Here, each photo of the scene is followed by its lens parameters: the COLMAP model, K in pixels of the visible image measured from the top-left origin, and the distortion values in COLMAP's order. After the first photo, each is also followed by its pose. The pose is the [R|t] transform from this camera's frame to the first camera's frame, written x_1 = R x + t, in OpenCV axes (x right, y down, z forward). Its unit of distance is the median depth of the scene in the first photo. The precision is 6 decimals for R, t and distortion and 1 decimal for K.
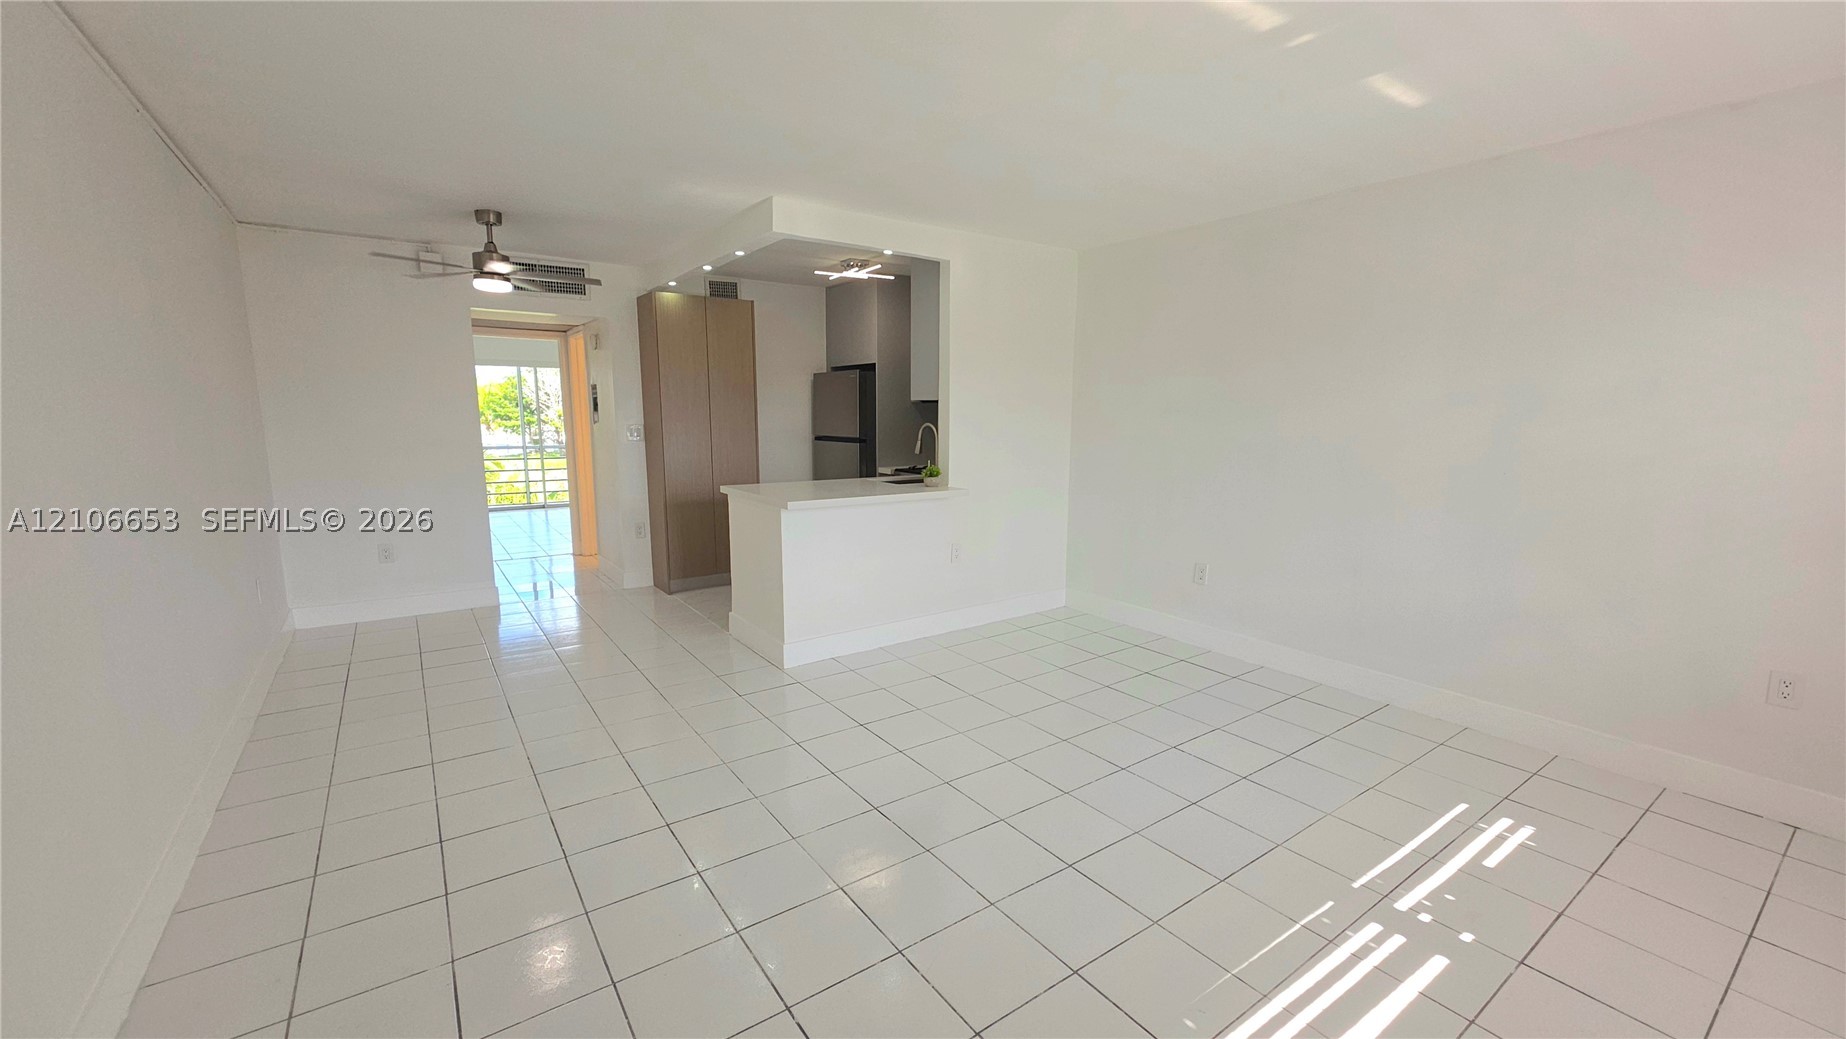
lens RADIAL K [[736.7, 0, 927.9], [0, 736.7, 527.4], [0, 0, 1]] dist [0.003327, -0.002224]
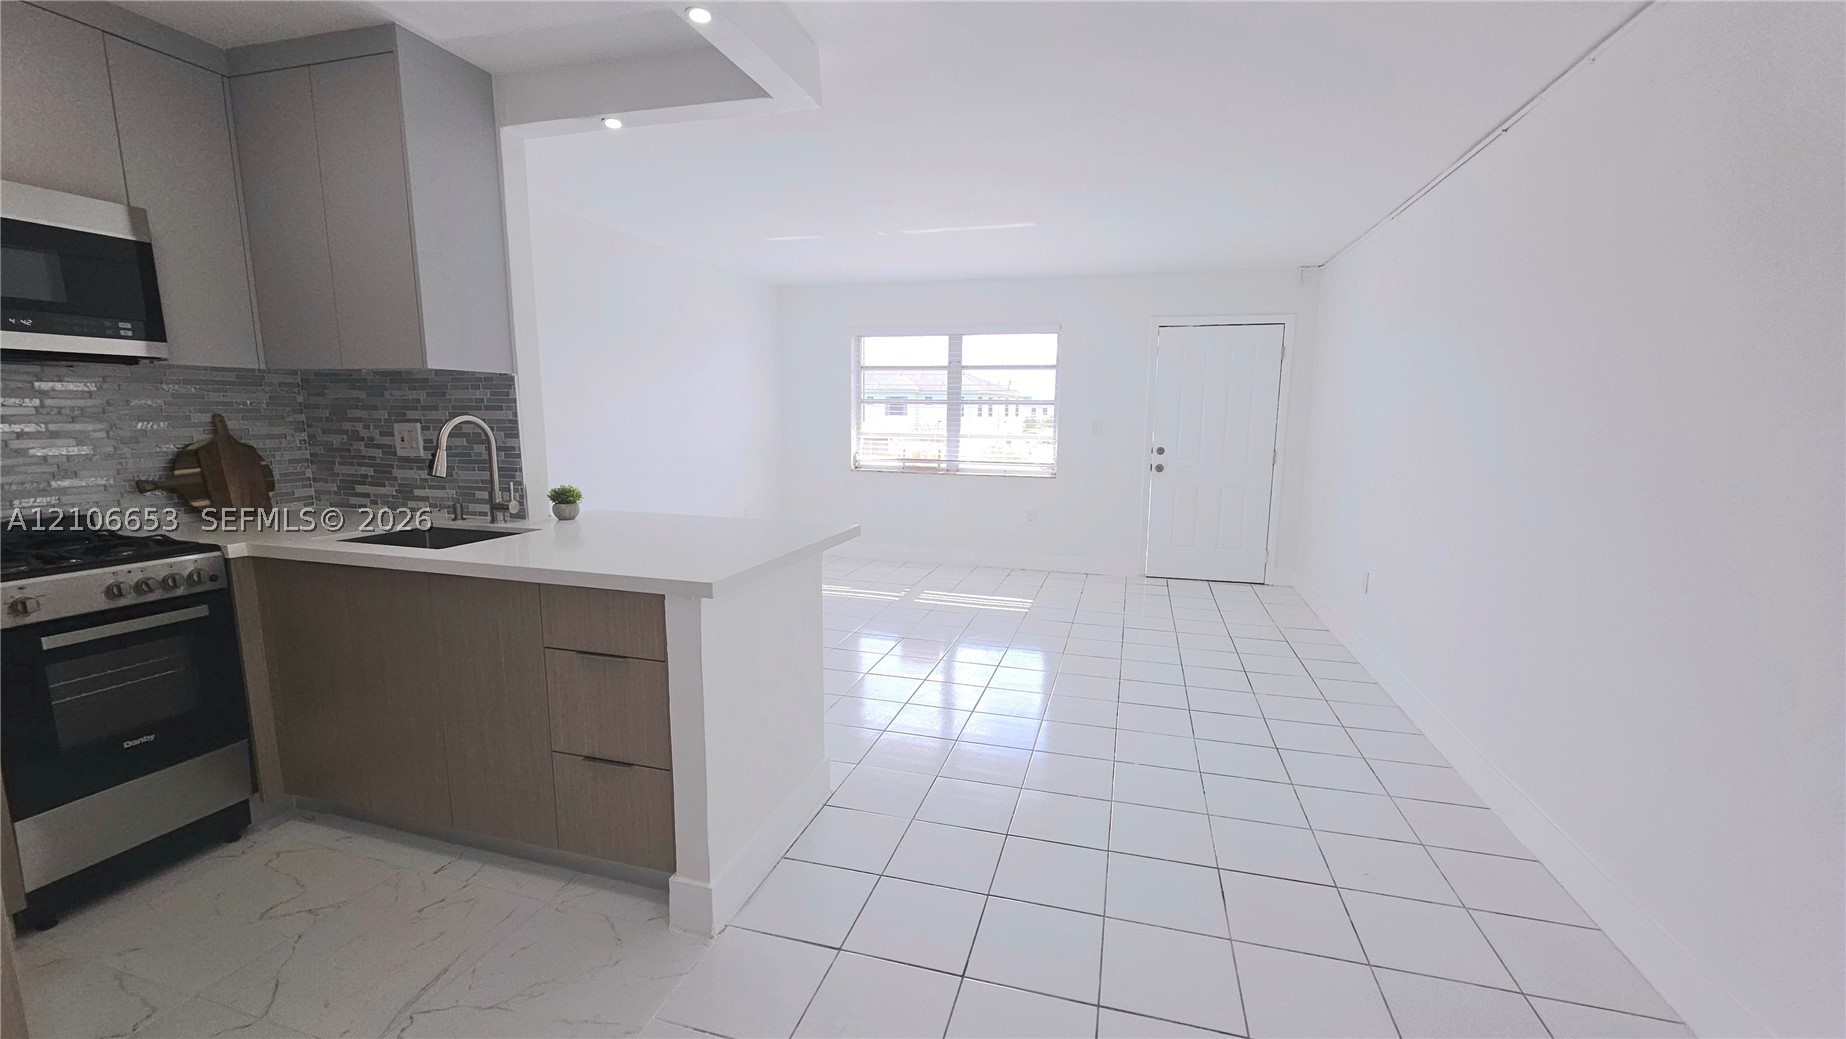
lens RADIAL K [[736.7, 0, 928.7], [0, 736.7, 531.9], [0, 0, 1]] dist [0.003327, -0.002224]
pose [[-0.627541, -0.139440, 0.765996, -0.695783], [0.104102, 0.959971, 0.260036, -0.184976], [-0.771593, 0.242925, -0.587905, 1.210249]]
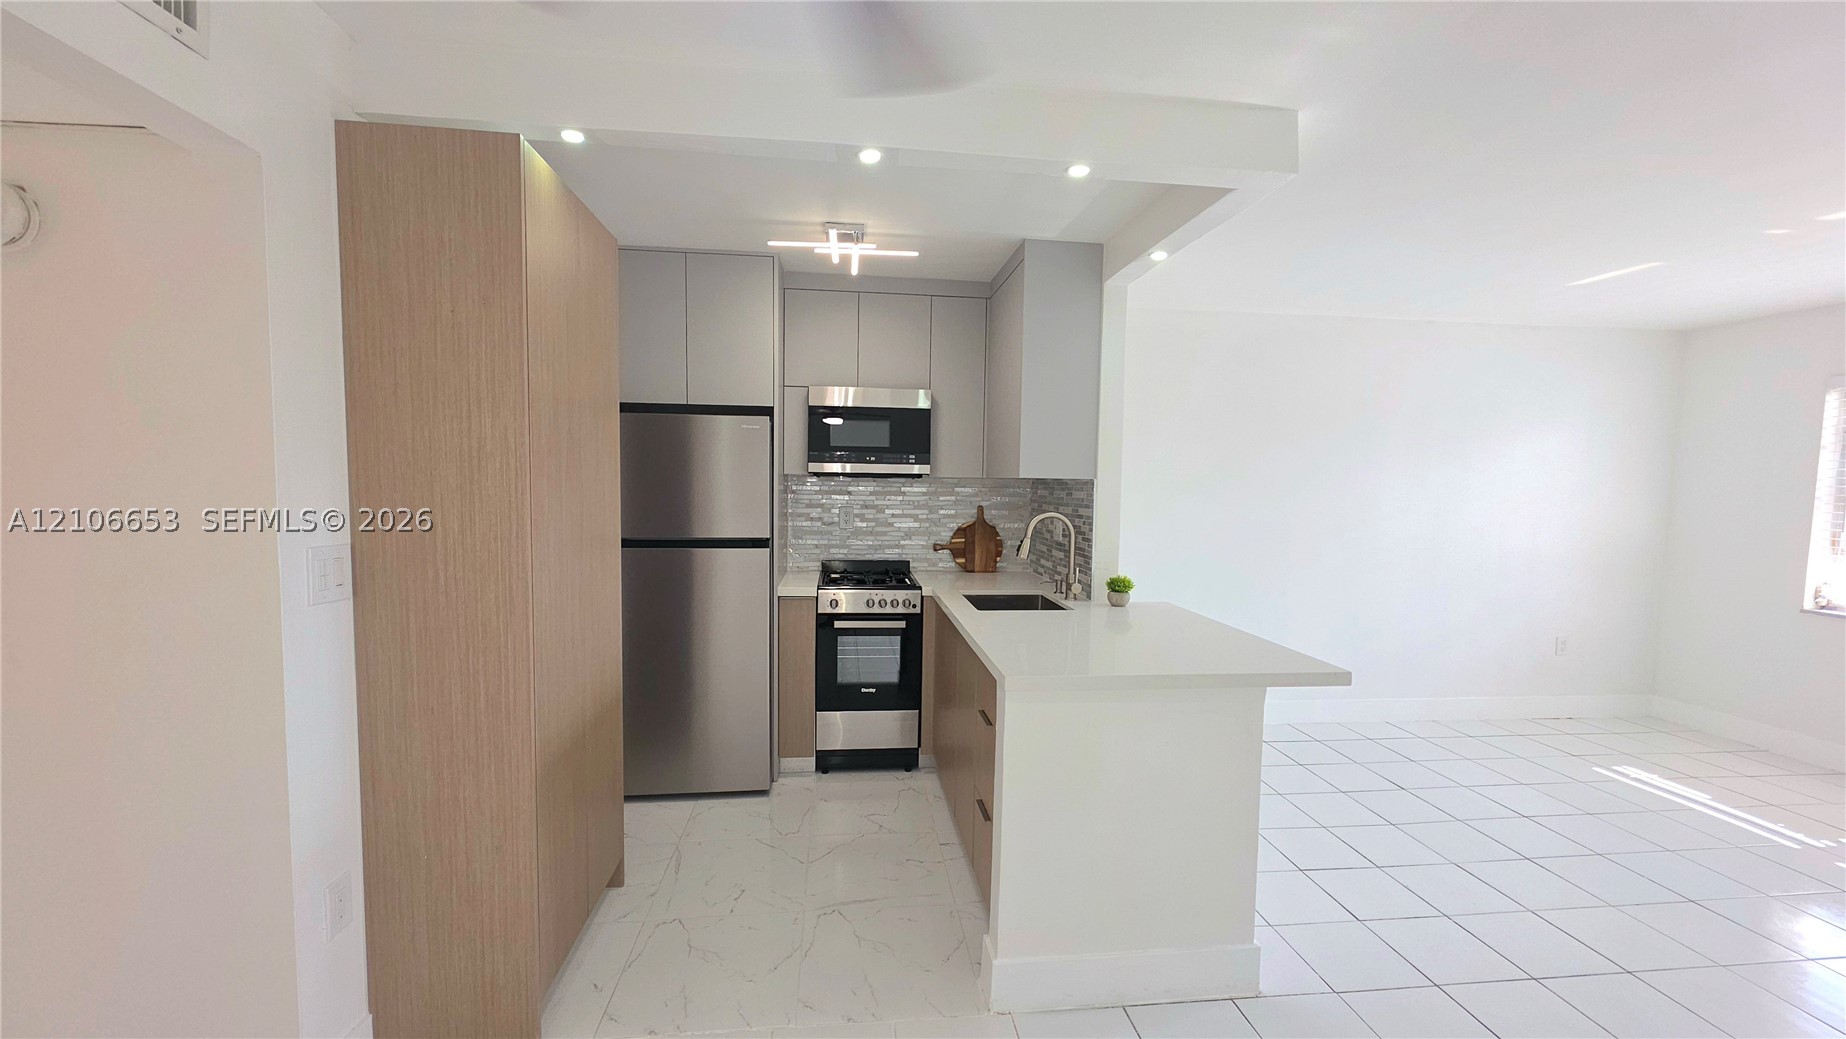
lens RADIAL K [[736.7, 0, 916.8], [0, 736.7, 527.7], [0, 0, 1]] dist [0.003327, -0.002224]
pose [[0.483606, -0.055363, 0.873533, -0.724481], [0.123153, 0.992374, -0.005285, -0.157040], [-0.866579, 0.110134, 0.486736, 0.882939]]
